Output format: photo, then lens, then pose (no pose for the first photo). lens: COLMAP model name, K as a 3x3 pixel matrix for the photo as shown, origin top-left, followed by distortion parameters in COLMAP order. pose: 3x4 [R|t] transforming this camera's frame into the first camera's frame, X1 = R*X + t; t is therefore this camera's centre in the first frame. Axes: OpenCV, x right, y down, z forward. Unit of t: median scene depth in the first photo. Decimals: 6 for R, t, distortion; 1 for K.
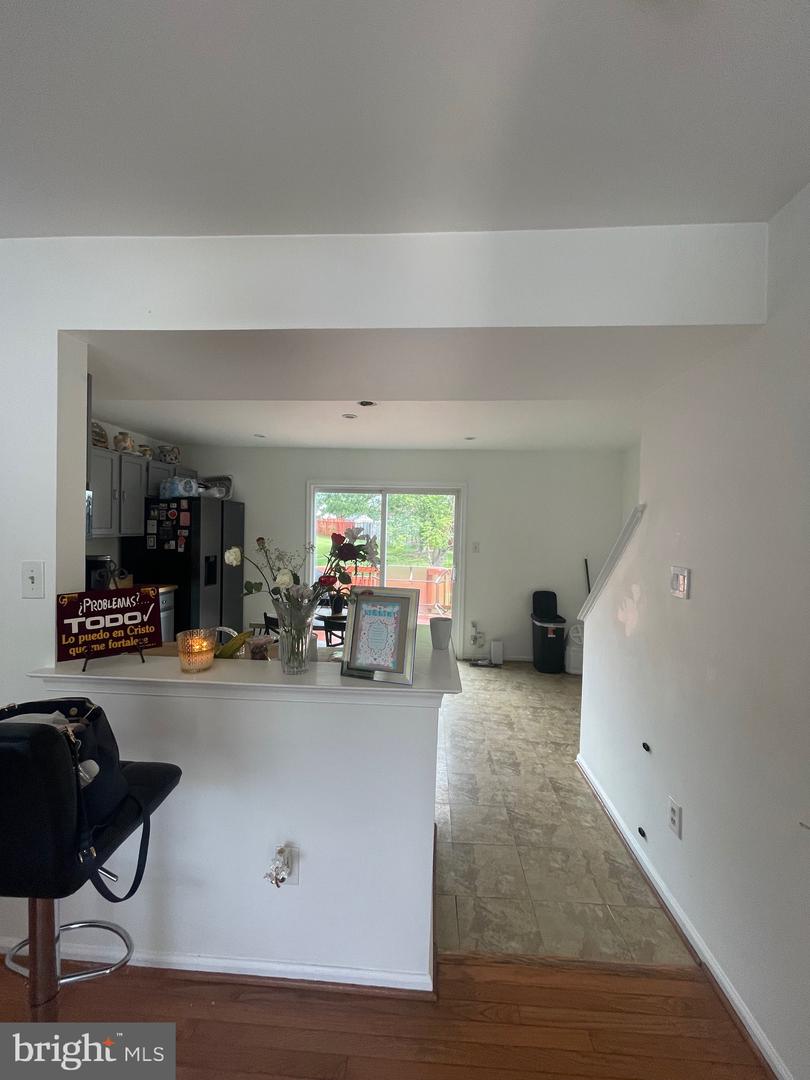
lens RADIAL K [[437.7, 0, 405.3], [0, 437.7, 540.9], [0, 0, 1]] dist [-0.000170, 0.000012]
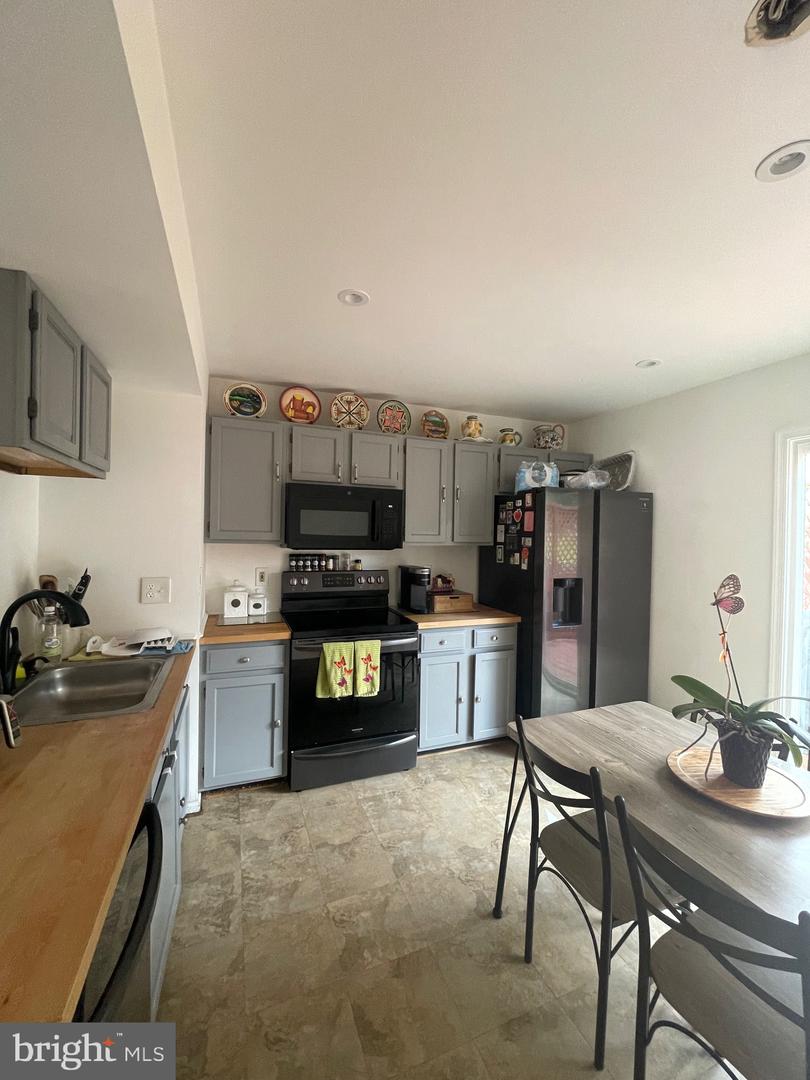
lens RADIAL K [[437.7, 0, 407.4], [0, 437.7, 539.6], [0, 0, 1]] dist [-0.000170, 0.000012]
pose [[0.424206, -0.000299, -0.905566, 0.033305], [-0.031585, 0.999387, -0.015126, -0.005679], [0.905015, 0.035019, 0.423936, 0.539496]]
